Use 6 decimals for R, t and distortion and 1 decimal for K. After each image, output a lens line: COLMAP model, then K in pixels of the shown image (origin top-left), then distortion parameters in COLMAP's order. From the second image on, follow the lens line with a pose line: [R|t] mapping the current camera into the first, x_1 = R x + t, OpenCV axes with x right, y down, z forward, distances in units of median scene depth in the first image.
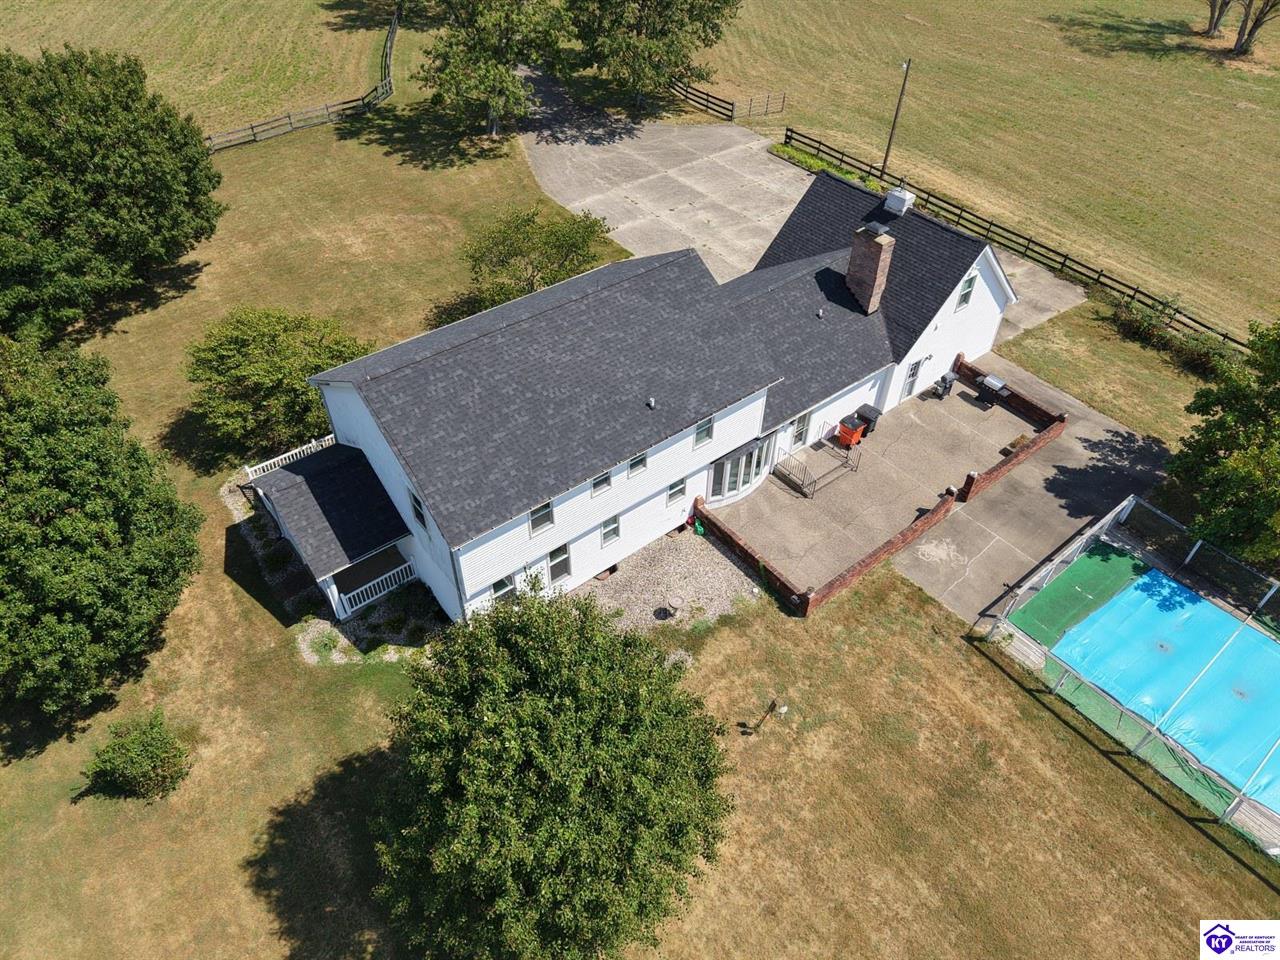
lens RADIAL K [[868.7, 0, 634.9], [0, 868.7, 470.5], [0, 0, 1]] dist [0.019133, -0.005813]
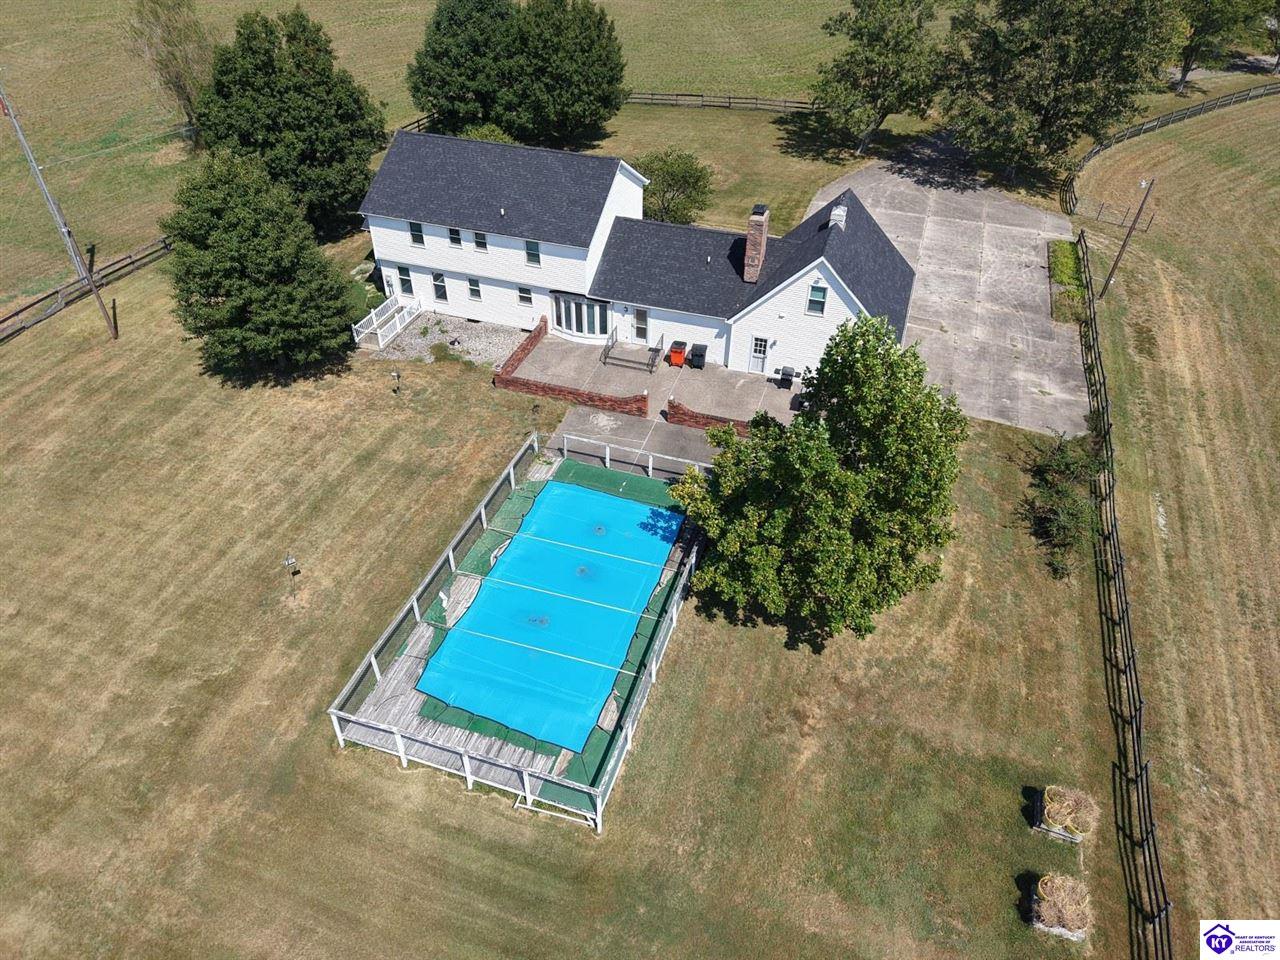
lens RADIAL K [[868.7, 0, 634.9], [0, 868.7, 470.5], [0, 0, 1]] dist [0.019133, -0.005813]
pose [[0.540918, 0.515421, -0.664642, 0.724997], [-0.567627, 0.806841, 0.163732, -0.050487], [0.620651, 0.288703, 0.729001, 0.050365]]
